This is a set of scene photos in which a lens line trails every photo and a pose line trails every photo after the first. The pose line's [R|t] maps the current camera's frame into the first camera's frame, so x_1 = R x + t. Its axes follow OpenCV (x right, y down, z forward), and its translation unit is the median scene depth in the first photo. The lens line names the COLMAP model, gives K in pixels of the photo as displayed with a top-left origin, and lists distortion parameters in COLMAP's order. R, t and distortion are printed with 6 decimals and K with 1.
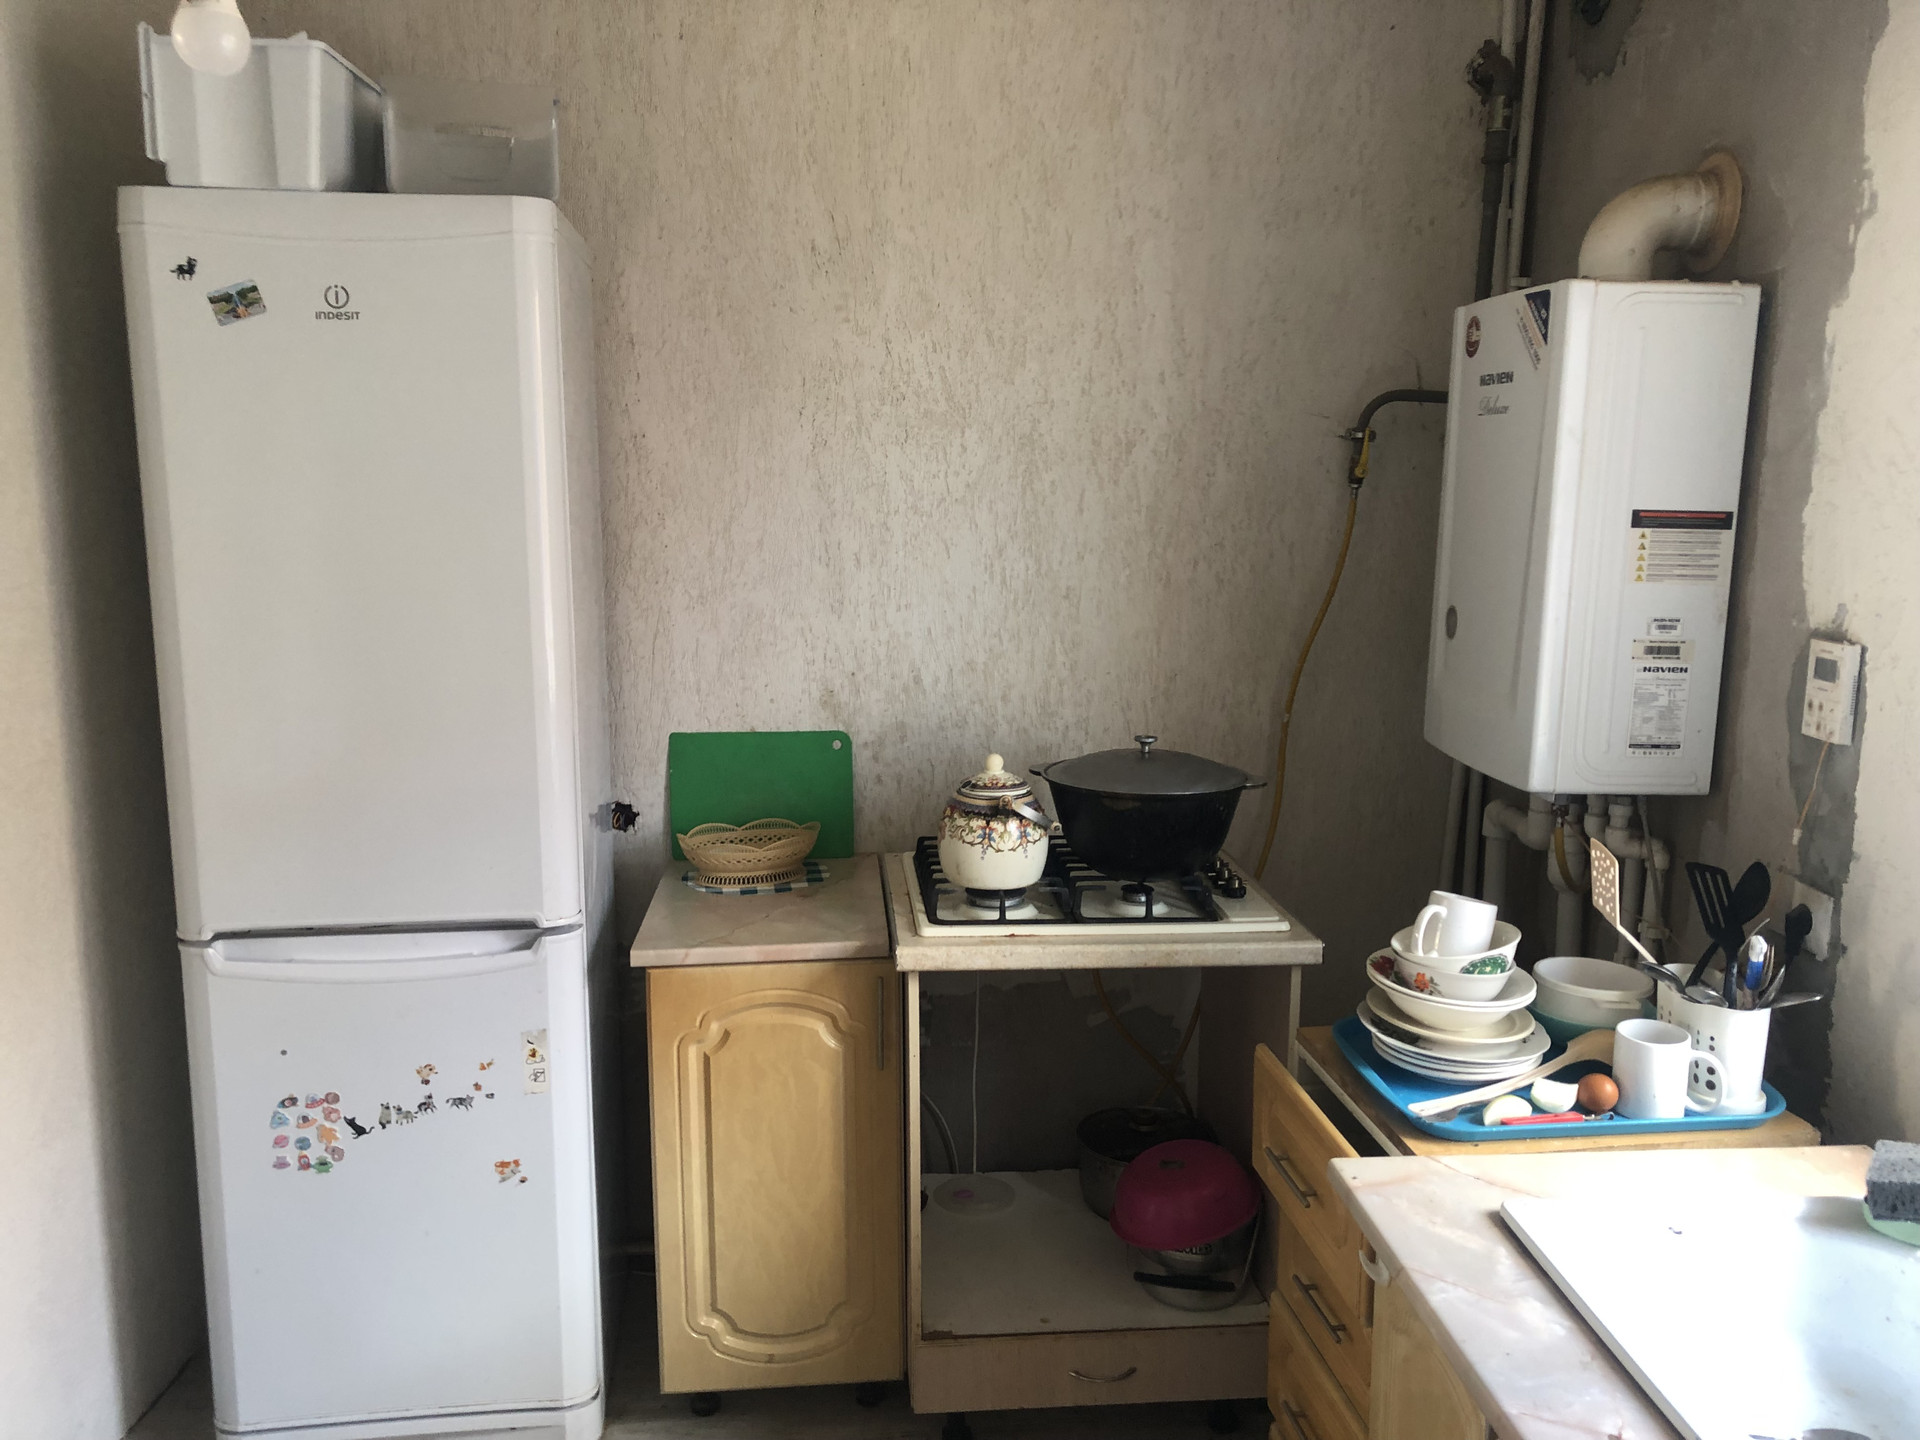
lens RADIAL K [[1555.2, 0, 960.0], [0, 1555.2, 720.0], [0, 0, 1]] dist [0.009521, 0.006886]
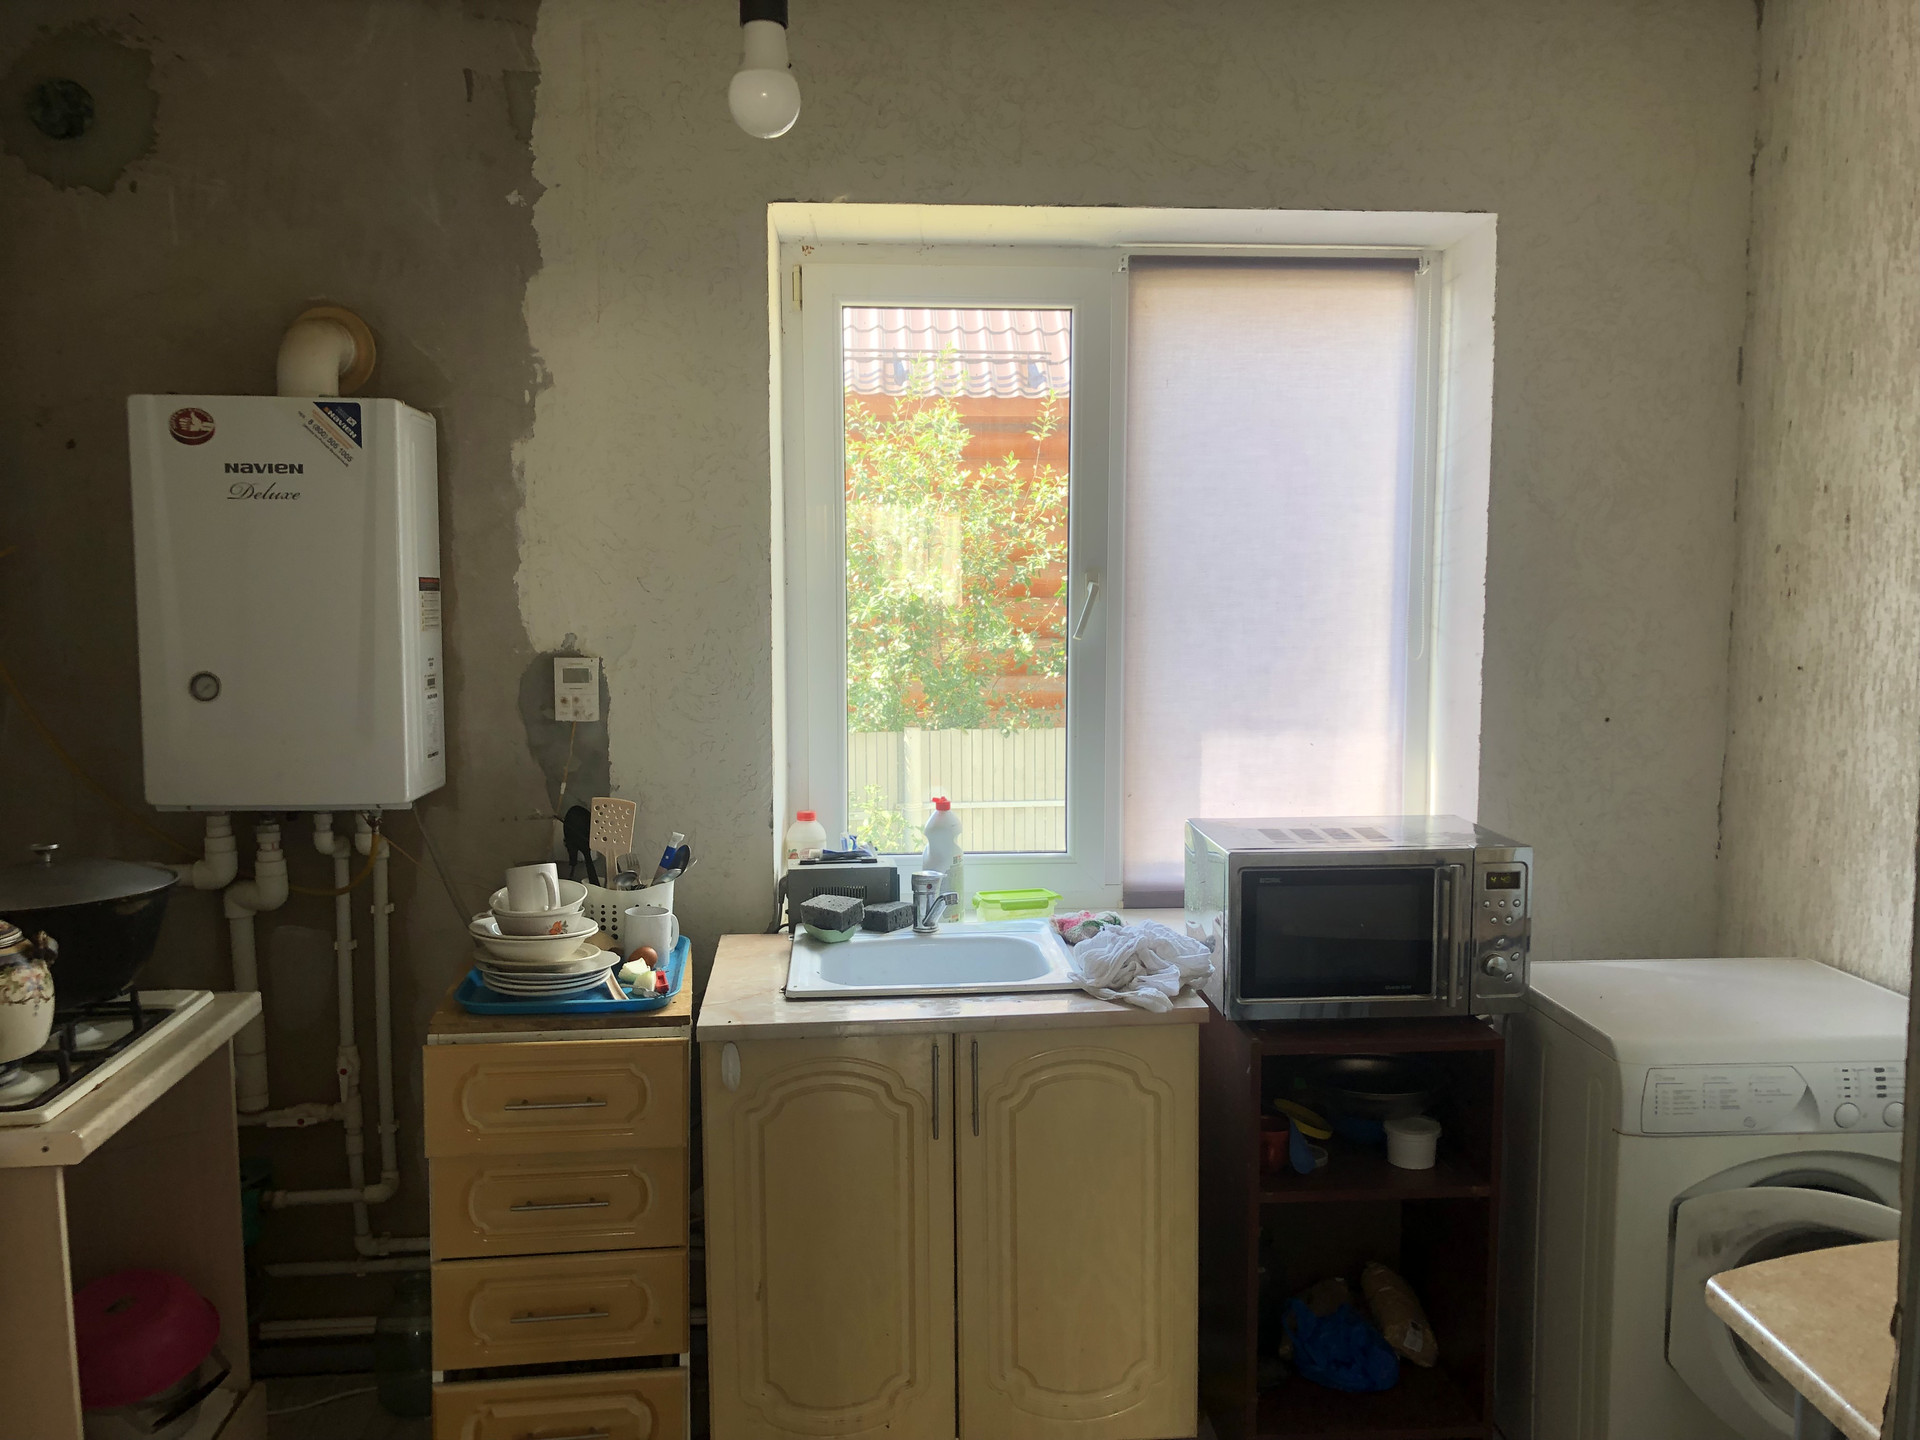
lens RADIAL K [[1555.2, 0, 960.0], [0, 1555.2, 720.0], [0, 0, 1]] dist [0.009521, 0.006886]
pose [[0.001840, -0.106630, 0.994297, -0.972366], [0.159956, 0.981528, 0.104964, -0.088869], [-0.987122, 0.158851, 0.018862, 0.591115]]
